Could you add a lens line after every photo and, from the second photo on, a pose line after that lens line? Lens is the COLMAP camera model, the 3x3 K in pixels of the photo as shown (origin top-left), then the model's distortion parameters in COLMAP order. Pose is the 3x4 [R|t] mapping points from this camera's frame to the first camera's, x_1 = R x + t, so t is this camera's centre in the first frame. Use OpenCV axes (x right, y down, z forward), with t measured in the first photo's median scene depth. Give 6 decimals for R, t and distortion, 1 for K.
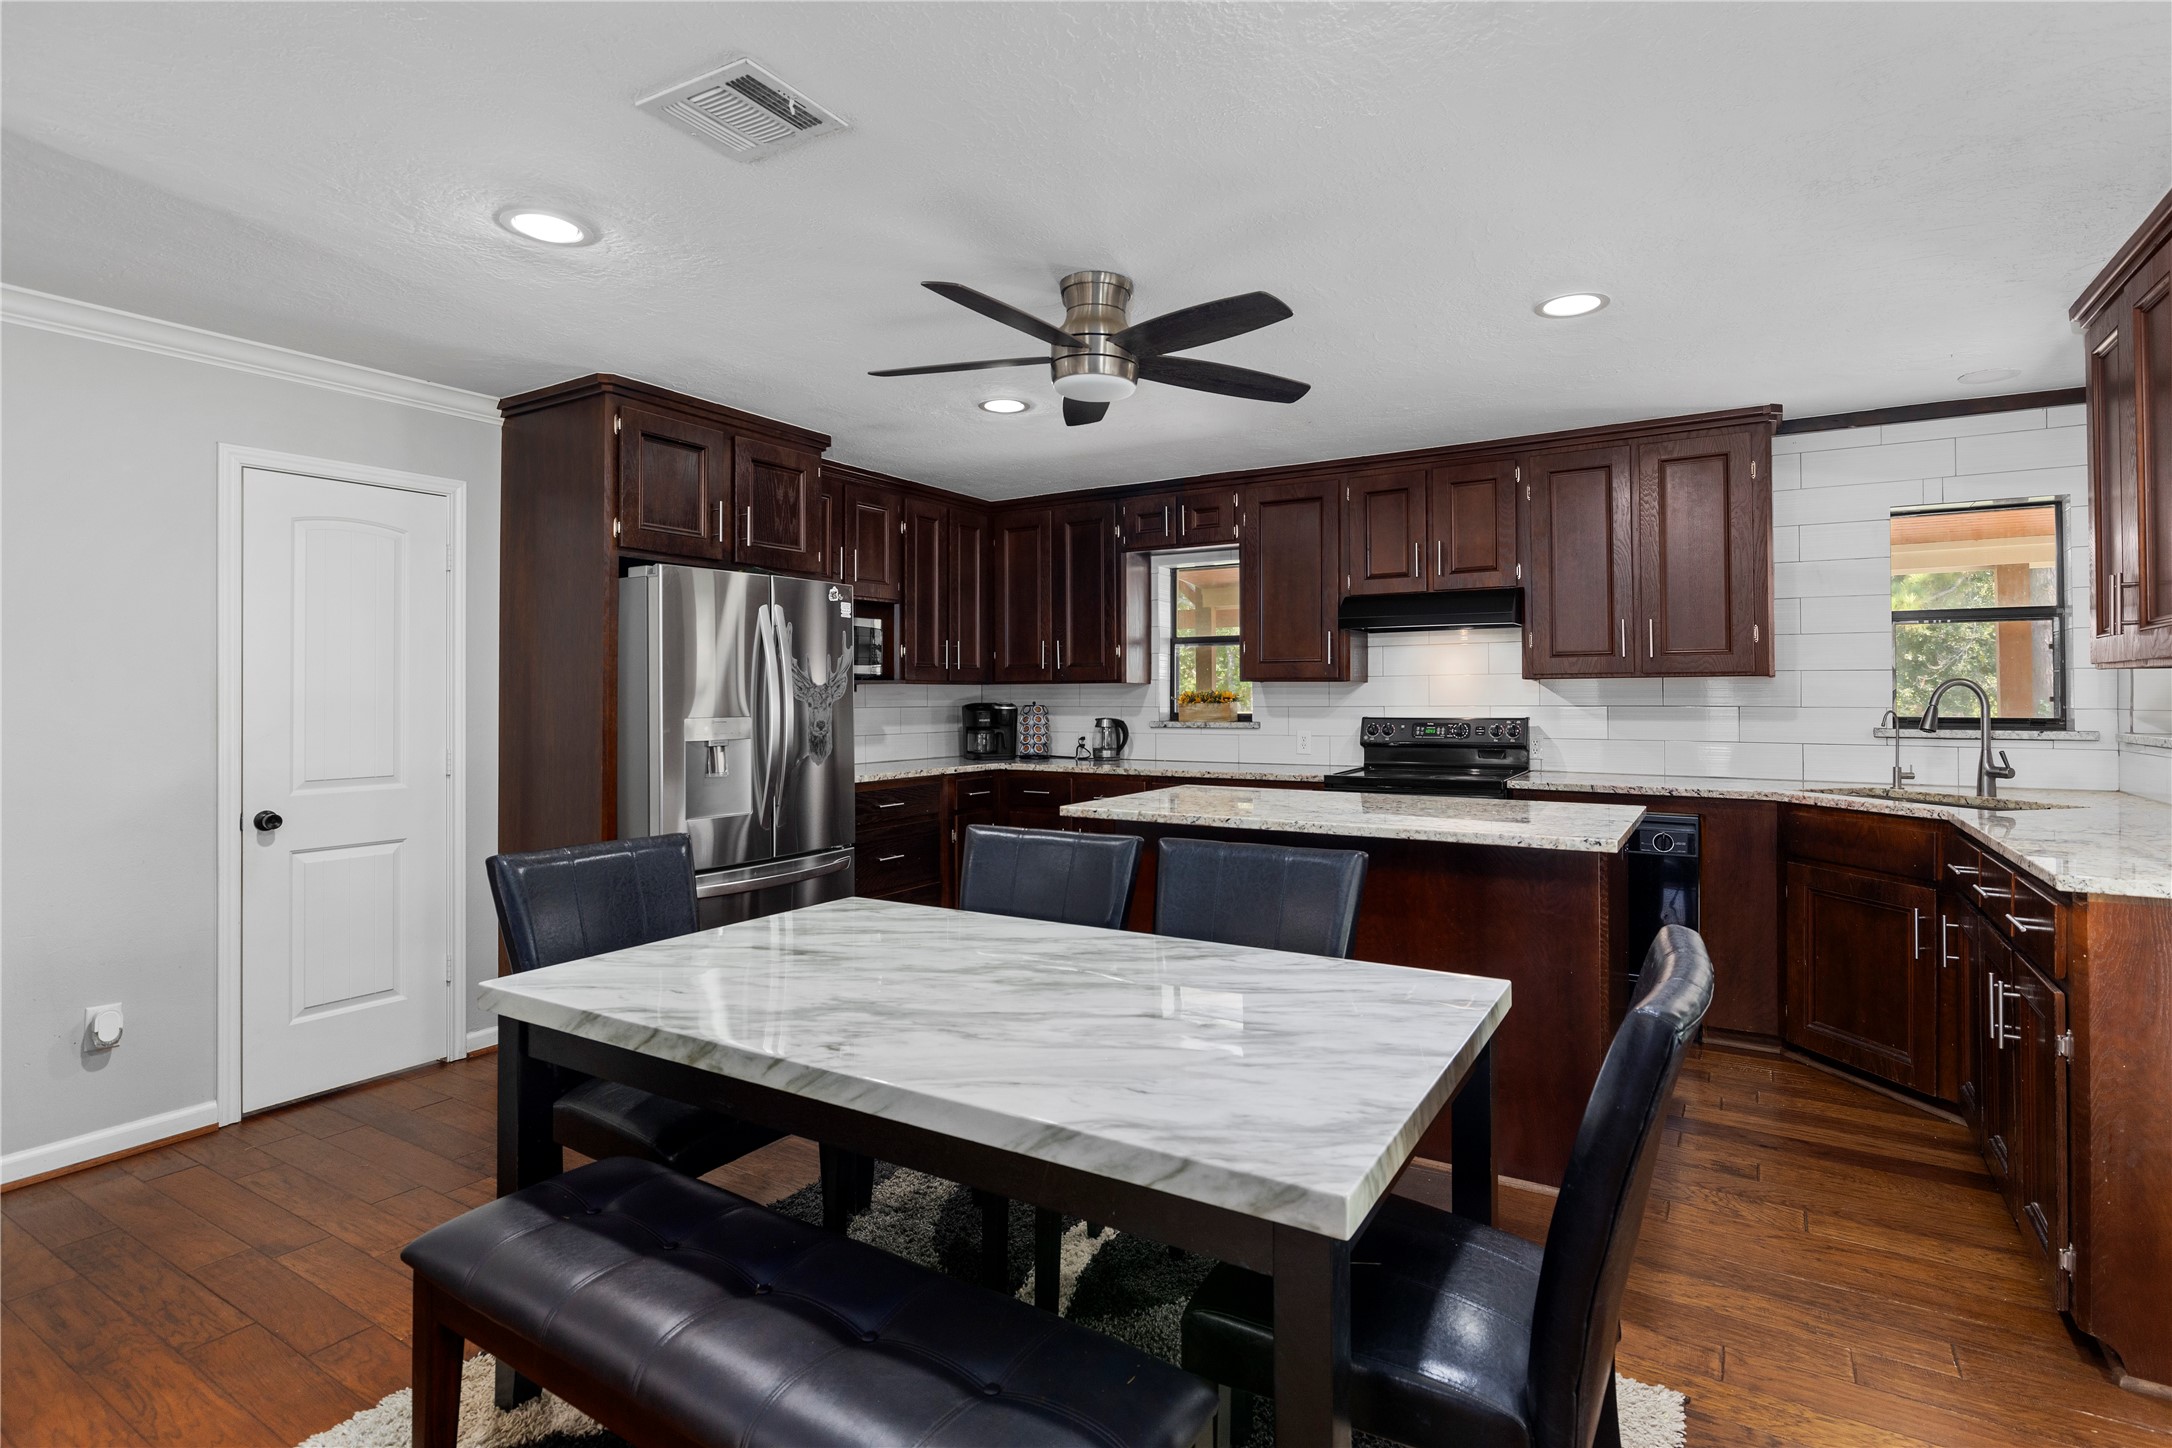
lens RADIAL K [[1083.0, 0, 1081.8], [0, 1083.0, 702.9], [0, 0, 1]] dist [-0.003026, 0.000673]
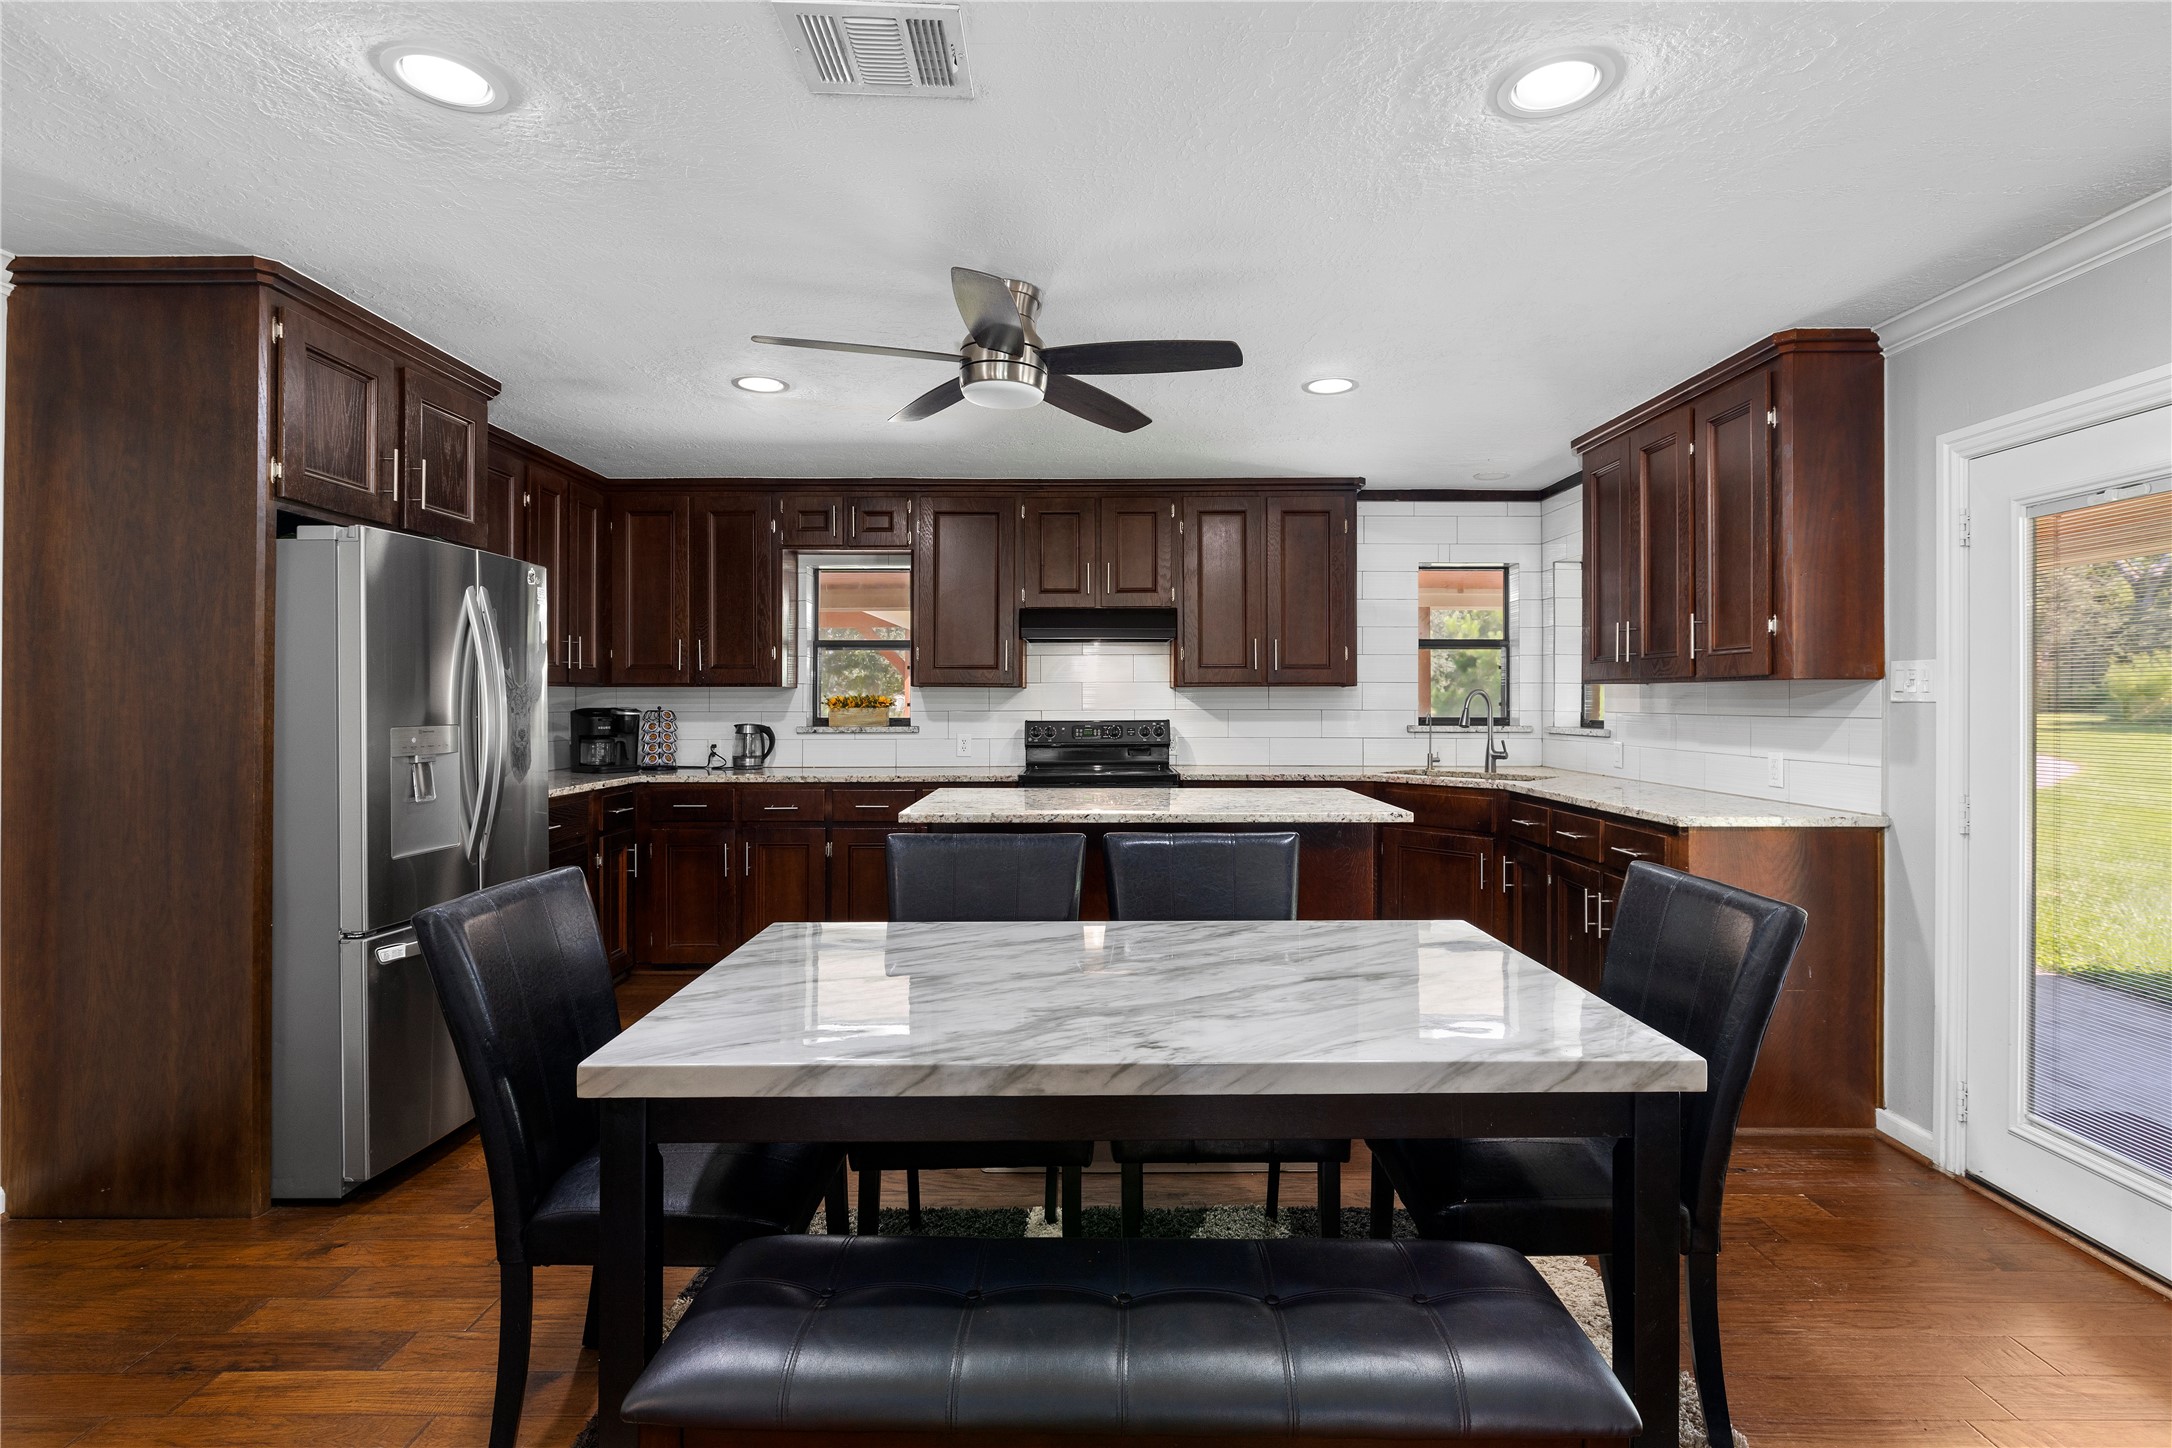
lens RADIAL K [[1083.0, 0, 1088.8], [0, 1083.0, 716.7], [0, 0, 1]] dist [-0.003026, 0.000673]
pose [[0.845367, -0.005460, 0.534158, -0.294688], [0.001550, 0.999969, 0.007768, 0.001210], [-0.534184, -0.005738, 0.845349, 0.064888]]
